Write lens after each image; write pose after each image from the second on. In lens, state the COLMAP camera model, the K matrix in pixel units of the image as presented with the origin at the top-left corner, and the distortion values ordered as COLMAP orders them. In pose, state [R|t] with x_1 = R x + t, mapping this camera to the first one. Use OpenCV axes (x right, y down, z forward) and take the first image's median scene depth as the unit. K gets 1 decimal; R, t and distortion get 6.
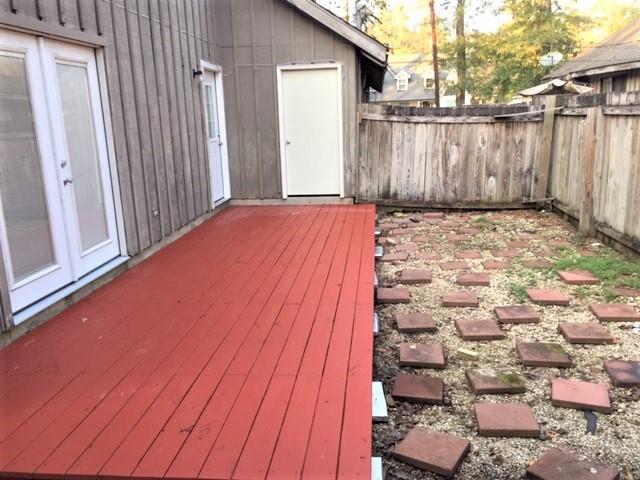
lens RADIAL K [[552.8, 0, 320.0], [0, 552.8, 240.0], [0, 0, 1]] dist [0.037785, -0.013874]
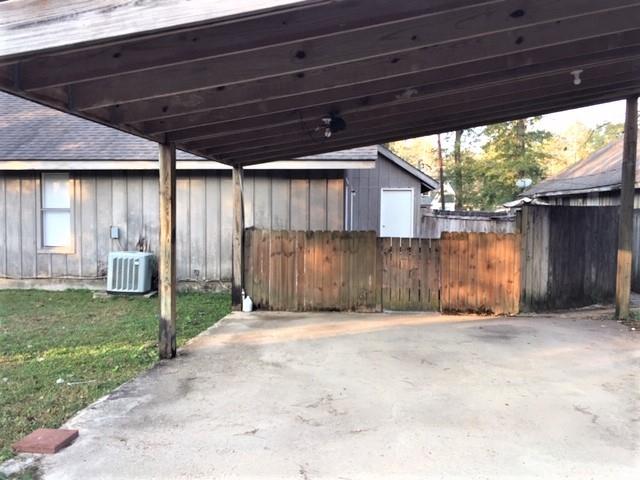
lens RADIAL K [[552.8, 0, 320.0], [0, 552.8, 240.0], [0, 0, 1]] dist [0.037785, -0.013874]
pose [[0.998984, 0.040772, 0.019211, -0.156331], [-0.036766, 0.983720, -0.175905, 0.108784], [-0.026071, 0.175020, 0.984220, -0.437300]]
